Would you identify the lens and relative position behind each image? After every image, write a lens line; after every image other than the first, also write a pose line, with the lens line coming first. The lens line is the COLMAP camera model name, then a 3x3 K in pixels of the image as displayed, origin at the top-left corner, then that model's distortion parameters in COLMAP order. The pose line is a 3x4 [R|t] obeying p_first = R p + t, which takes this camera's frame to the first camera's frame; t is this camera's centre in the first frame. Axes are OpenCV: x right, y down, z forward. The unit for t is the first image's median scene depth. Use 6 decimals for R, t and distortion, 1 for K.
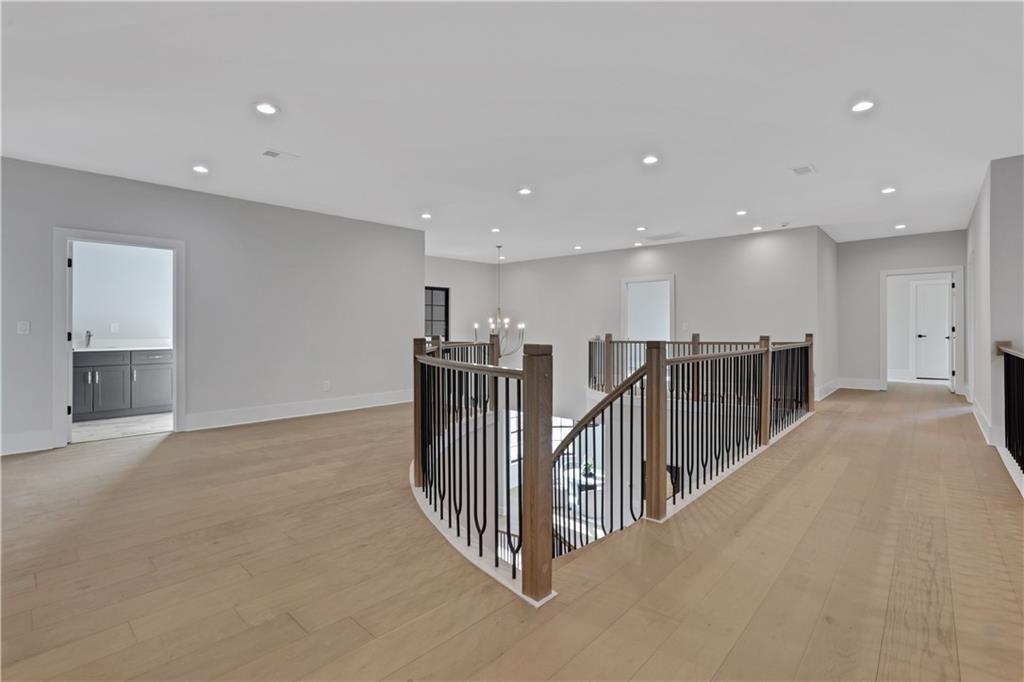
lens RADIAL K [[473.1, 0, 505.2], [0, 473.1, 333.9], [0, 0, 1]] dist [-0.030135, -0.000153]
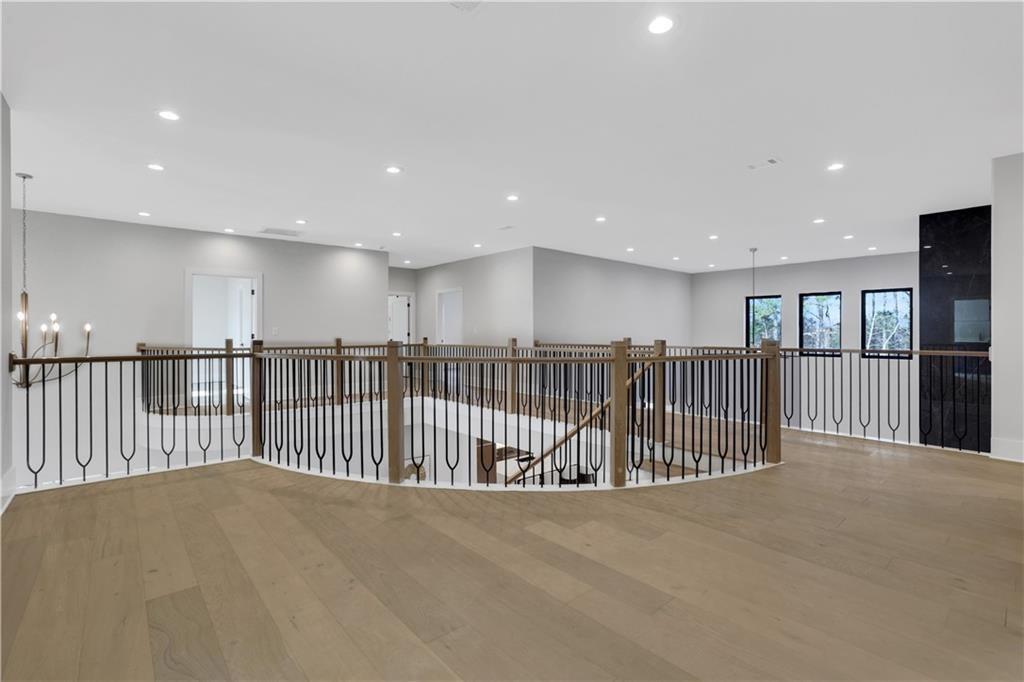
lens RADIAL K [[473.1, 0, 504.9], [0, 473.1, 336.1], [0, 0, 1]] dist [-0.030135, -0.000153]
pose [[0.118715, -0.007868, 0.992897, -0.572565], [0.016611, 0.999844, 0.005937, -0.004742], [-0.992789, 0.015788, 0.118828, 0.527015]]
